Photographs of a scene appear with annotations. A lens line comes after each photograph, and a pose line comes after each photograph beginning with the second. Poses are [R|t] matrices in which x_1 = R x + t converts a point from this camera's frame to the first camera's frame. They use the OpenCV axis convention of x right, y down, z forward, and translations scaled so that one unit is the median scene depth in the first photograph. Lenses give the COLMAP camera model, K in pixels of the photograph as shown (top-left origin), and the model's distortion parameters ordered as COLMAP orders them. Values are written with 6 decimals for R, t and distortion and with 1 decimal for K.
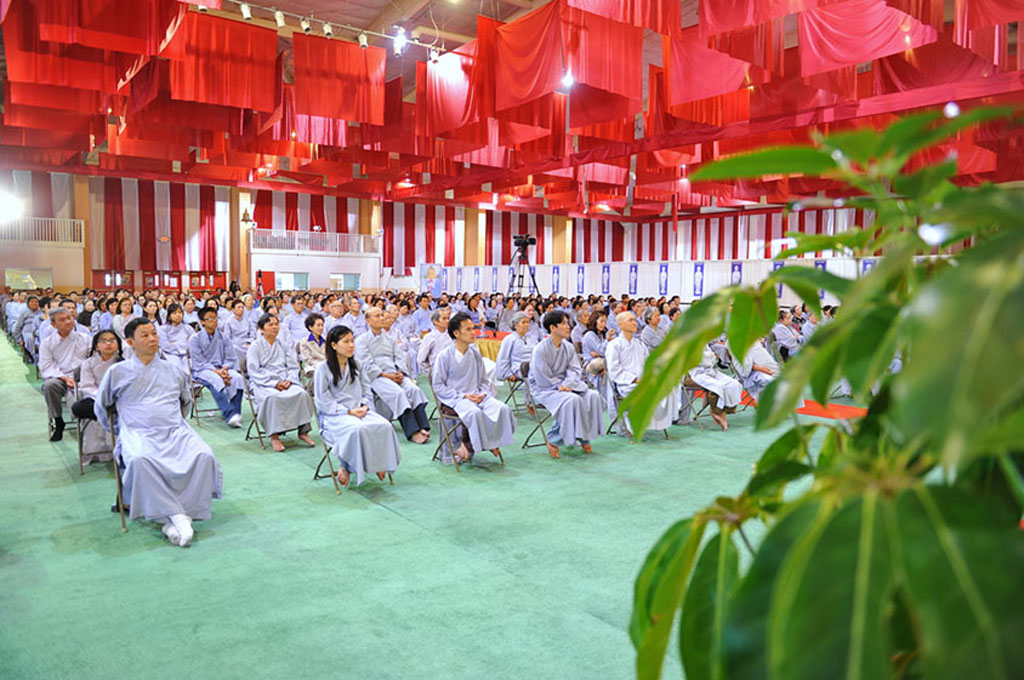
lens RADIAL K [[729.3, 0, 516.6], [0, 729.3, 342.4], [0, 0, 1]] dist [-0.059841, 0.009938]
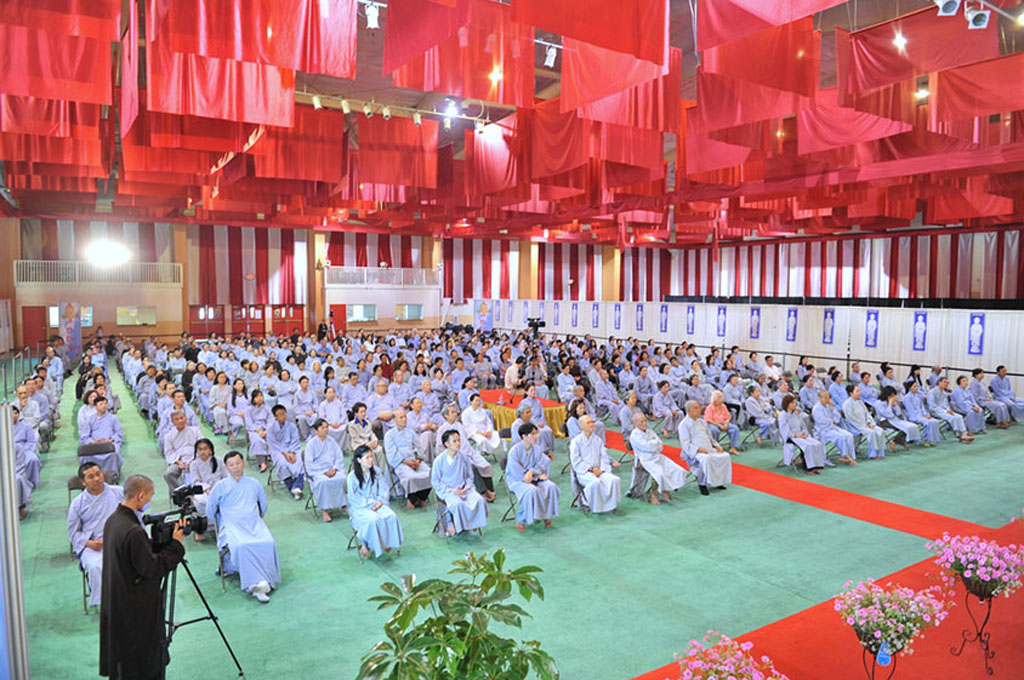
lens RADIAL K [[703.4, 0, 511.8], [0, 703.4, 340.9], [0, 0, 1]] dist [-0.050421, -0.003404]
pose [[0.995272, -0.000633, -0.097125, 0.034774], [-0.000533, 0.999928, -0.011972, -0.039743], [0.097126, 0.011967, 0.995200, -0.069791]]
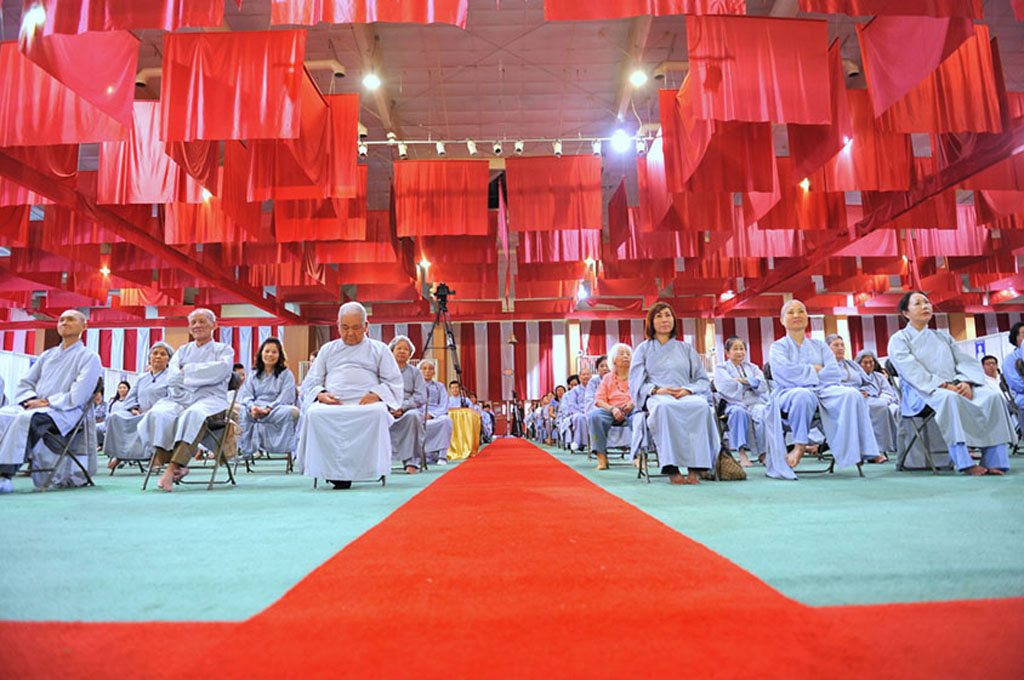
lens RADIAL K [[703.4, 0, 510.4], [0, 703.4, 345.7], [0, 0, 1]] dist [-0.050421, -0.003404]
pose [[0.801043, -0.102393, -0.589784, 0.217049], [-0.011609, 0.982419, -0.186327, 0.026386], [0.598494, 0.156103, 0.785771, 0.178964]]
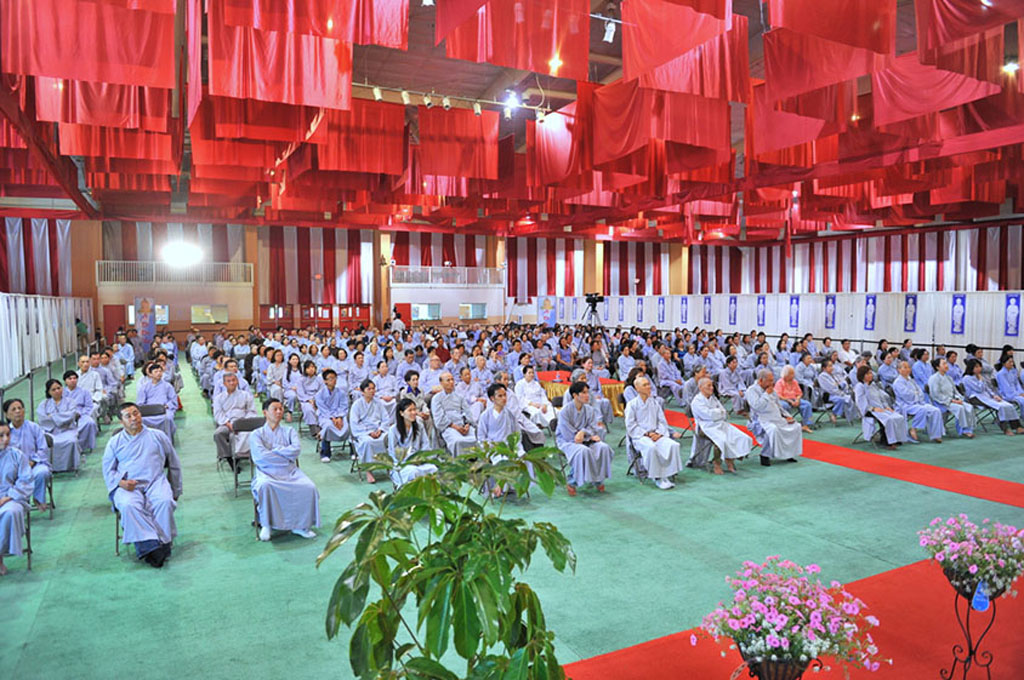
lens RADIAL K [[703.4, 0, 510.1], [0, 703.4, 340.6], [0, 0, 1]] dist [-0.050421, -0.003404]
pose [[0.980908, -0.004729, -0.194416, 0.040109], [0.000020, 0.999707, -0.024214, -0.018560], [0.194473, 0.023748, 0.980620, -0.054413]]
